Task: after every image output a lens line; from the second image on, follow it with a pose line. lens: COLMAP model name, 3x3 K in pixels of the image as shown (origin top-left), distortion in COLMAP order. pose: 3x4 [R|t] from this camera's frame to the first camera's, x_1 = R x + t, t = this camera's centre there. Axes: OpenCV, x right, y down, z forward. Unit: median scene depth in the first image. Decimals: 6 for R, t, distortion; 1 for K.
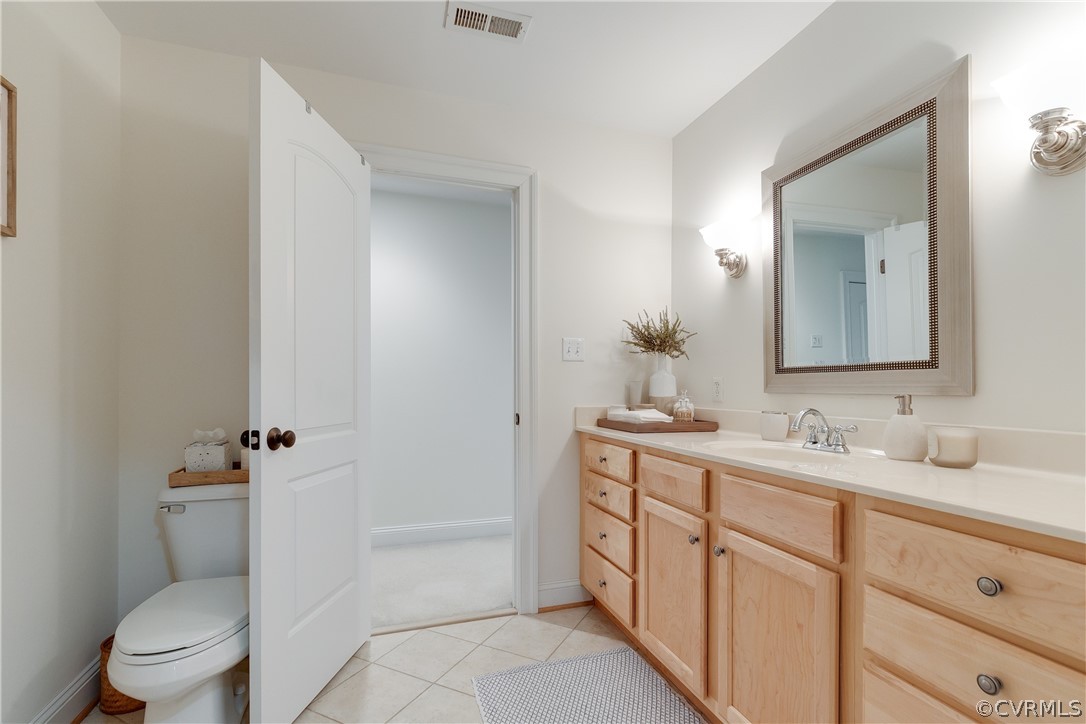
lens RADIAL K [[501.9, 0, 556.3], [0, 501.9, 388.0], [0, 0, 1]] dist [0.000790, -0.000165]
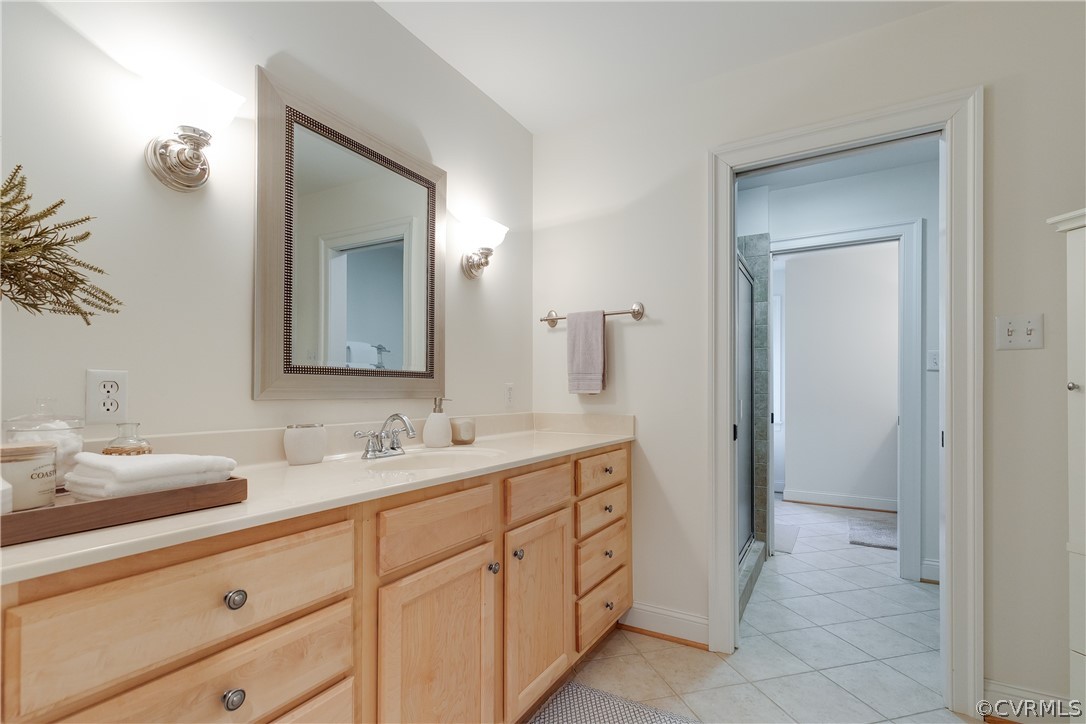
lens RADIAL K [[501.9, 0, 556.3], [0, 501.9, 388.0], [0, 0, 1]] dist [0.000790, -0.000165]
pose [[-0.662445, 0.005657, 0.749090, -0.424486], [0.000830, 0.999976, -0.006818, -0.002506], [-0.749110, -0.003895, -0.662434, 1.413752]]
